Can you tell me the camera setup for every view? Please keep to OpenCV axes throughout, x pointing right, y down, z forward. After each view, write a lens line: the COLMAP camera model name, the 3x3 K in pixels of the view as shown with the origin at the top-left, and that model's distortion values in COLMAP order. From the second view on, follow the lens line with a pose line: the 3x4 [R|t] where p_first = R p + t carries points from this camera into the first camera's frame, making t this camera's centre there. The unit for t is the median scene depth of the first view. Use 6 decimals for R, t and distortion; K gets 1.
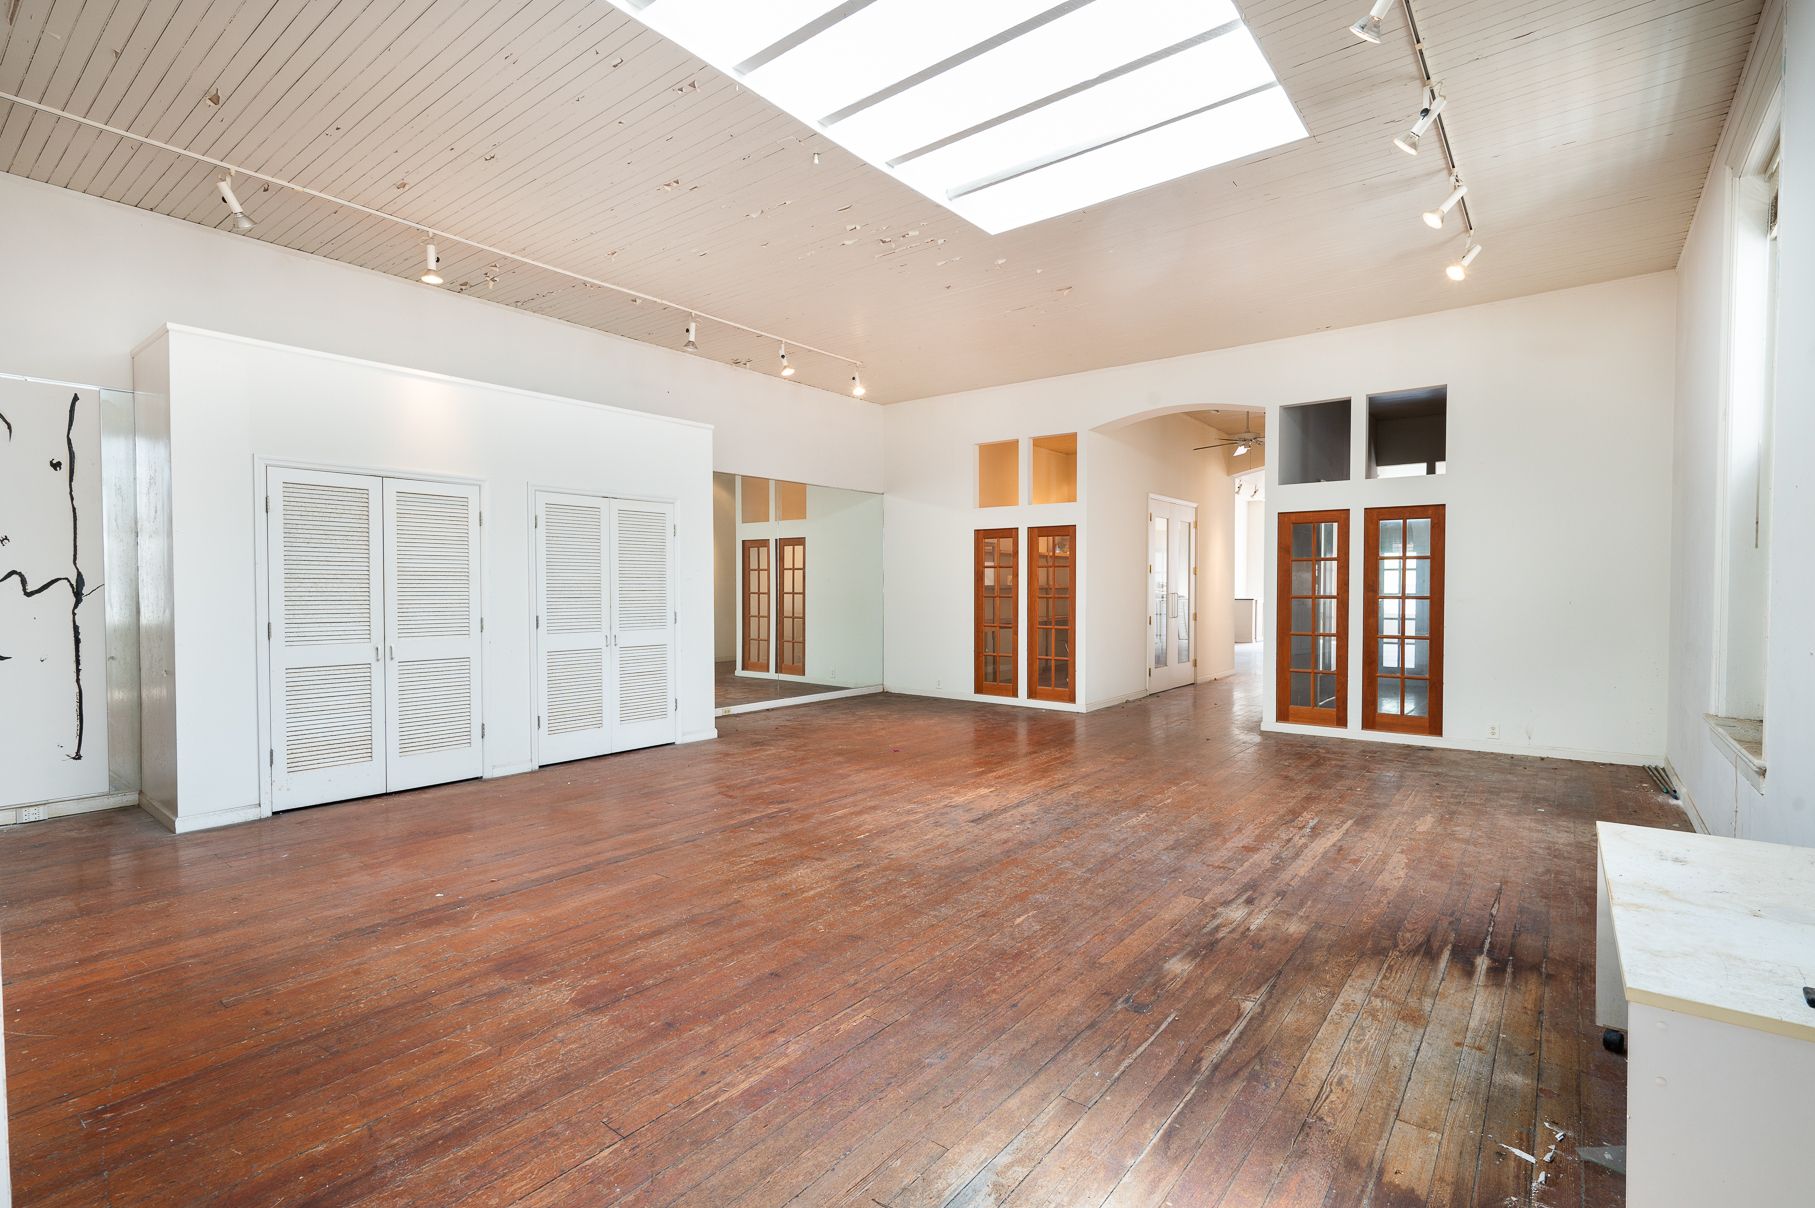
lens RADIAL K [[844.7, 0, 911.9], [0, 844.7, 606.2], [0, 0, 1]] dist [0.000738, 0.000517]
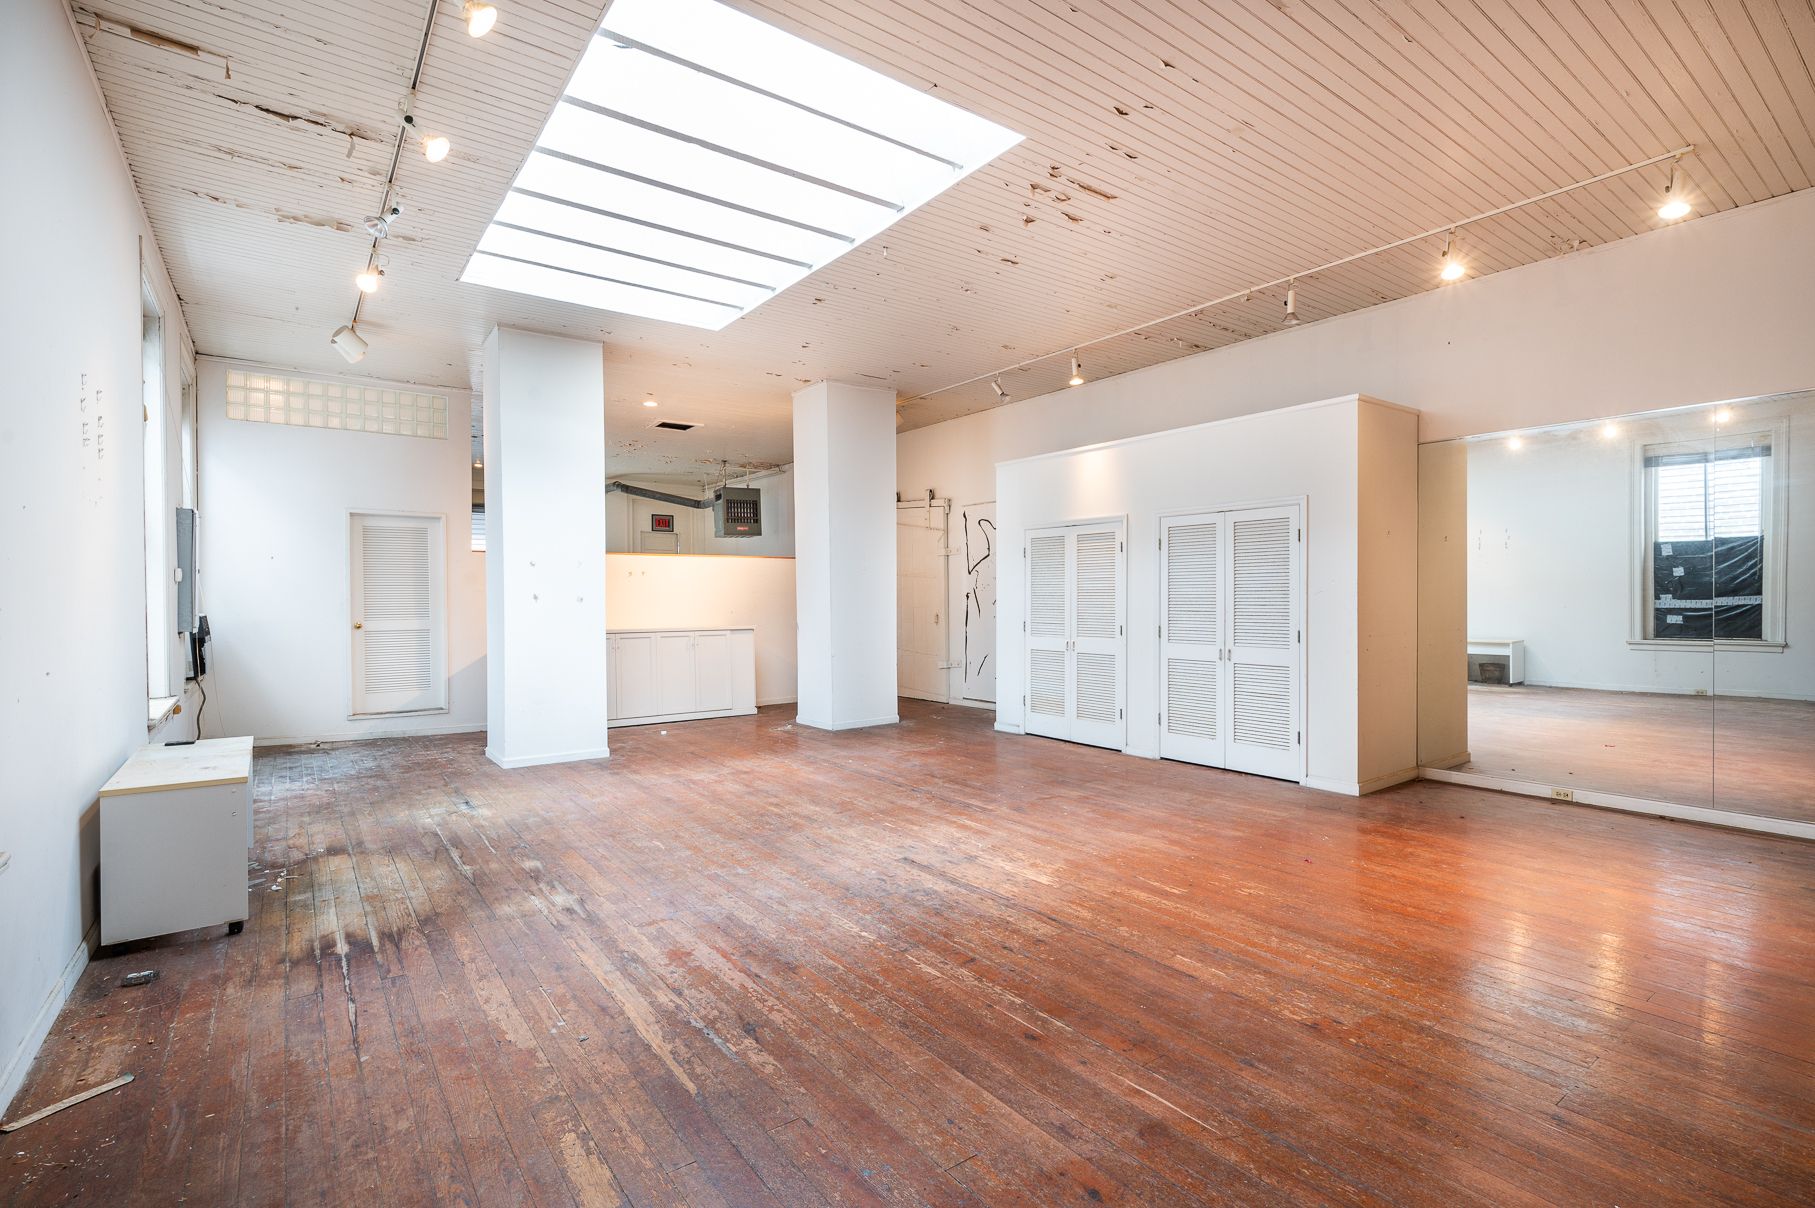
lens RADIAL K [[842.0, 0, 912.4], [0, 842.0, 606.0], [0, 0, 1]] dist [0.000268, -0.000128]
pose [[-0.267322, 0.012353, -0.963528, 1.015110], [-0.018271, 0.999673, 0.017886, -0.040869], [0.963434, 0.022386, -0.267009, 1.327113]]
